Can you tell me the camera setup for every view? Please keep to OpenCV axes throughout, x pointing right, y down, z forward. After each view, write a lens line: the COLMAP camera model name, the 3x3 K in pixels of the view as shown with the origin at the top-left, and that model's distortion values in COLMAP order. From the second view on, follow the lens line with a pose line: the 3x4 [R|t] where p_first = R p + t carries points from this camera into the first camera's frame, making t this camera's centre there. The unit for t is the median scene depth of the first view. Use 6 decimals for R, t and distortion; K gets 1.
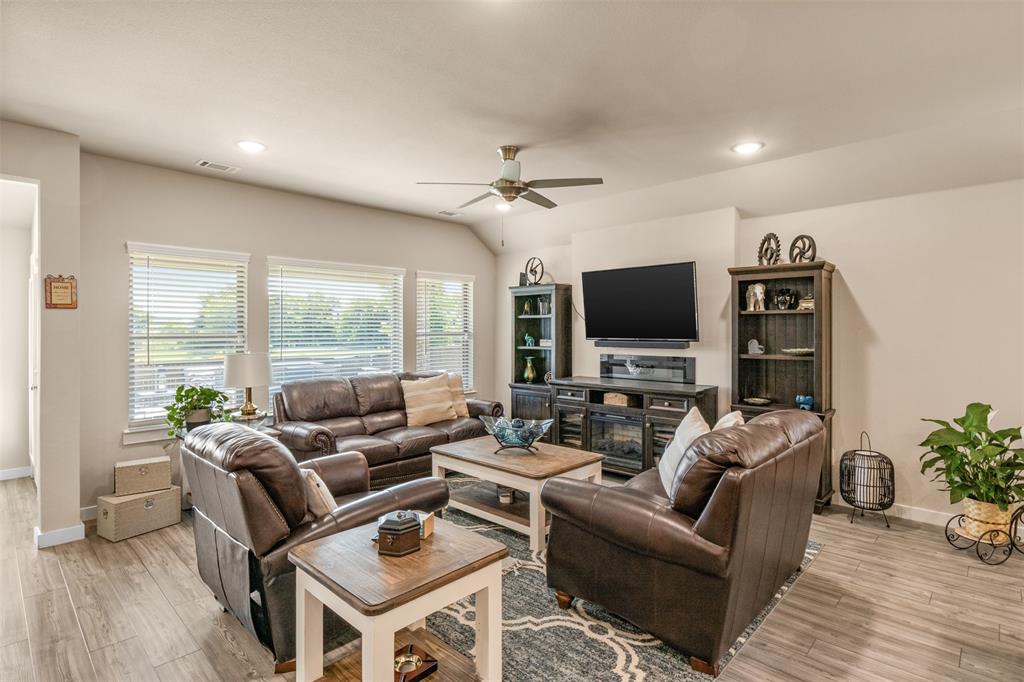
lens RADIAL K [[512.4, 0, 506.5], [0, 512.4, 330.3], [0, 0, 1]] dist [-0.005607, 0.000789]
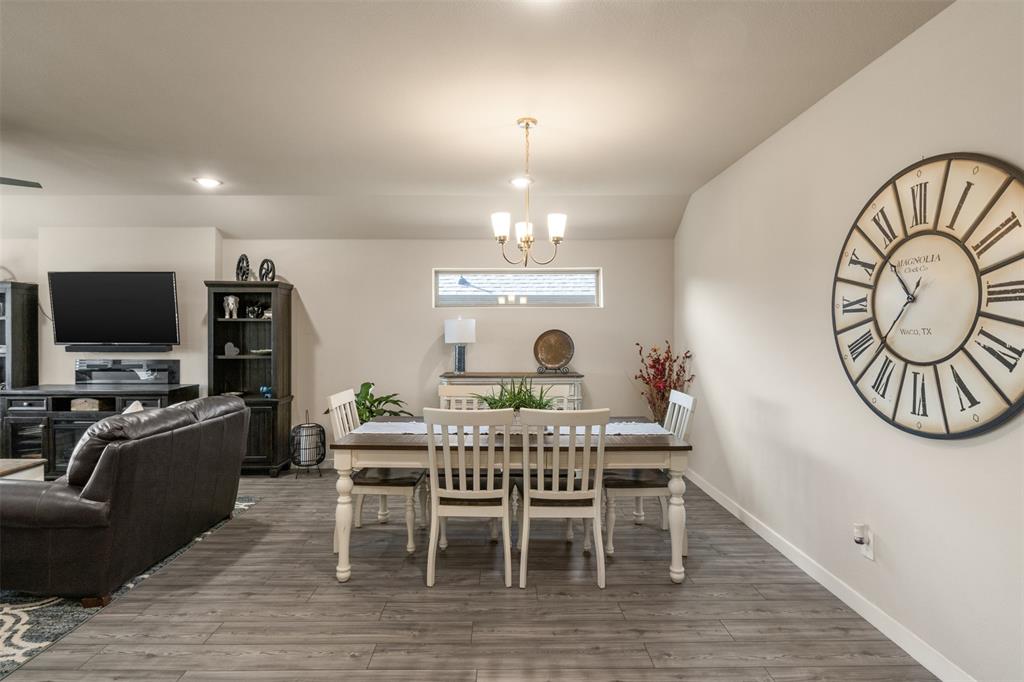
lens RADIAL K [[512.4, 0, 509.4], [0, 512.4, 338.0], [0, 0, 1]] dist [-0.005607, 0.000789]
pose [[0.708917, -0.003728, 0.705282, 0.115714], [-0.001064, 0.999979, 0.006355, -0.001021], [-0.705291, -0.005256, 0.708898, -0.310741]]
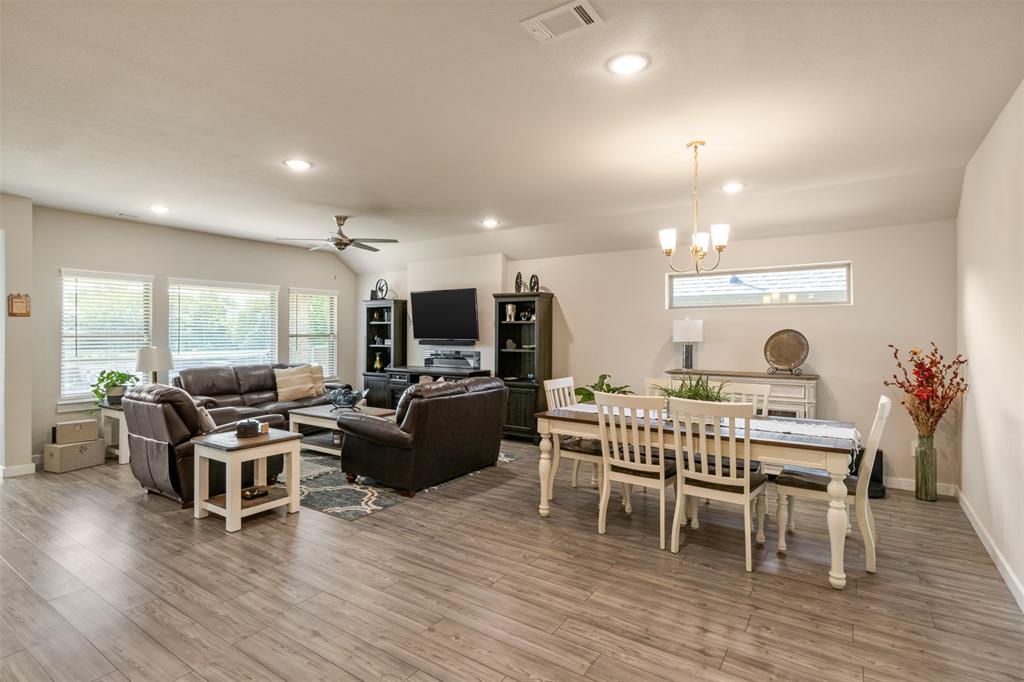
lens RADIAL K [[512.4, 0, 506.1], [0, 512.4, 334.4], [0, 0, 1]] dist [-0.005607, 0.000789]
pose [[0.985036, 0.005006, 0.172274, 0.216201], [-0.005454, 0.999983, 0.002125, -0.000821], [-0.172260, -0.003032, 0.985047, -0.576722]]
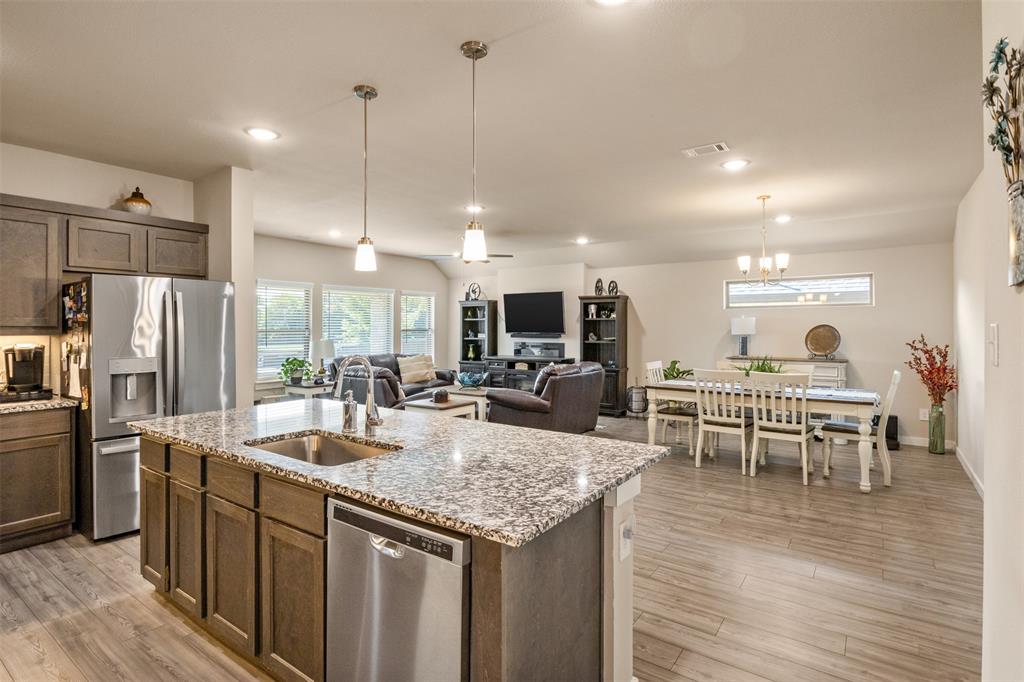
lens RADIAL K [[512.4, 0, 508.8], [0, 512.4, 329.2], [0, 0, 1]] dist [-0.005607, 0.000789]
pose [[0.988949, 0.001815, 0.148244, -0.117727], [-0.002492, 0.999987, 0.004384, -0.004273], [-0.148234, -0.004705, 0.988941, -0.918929]]
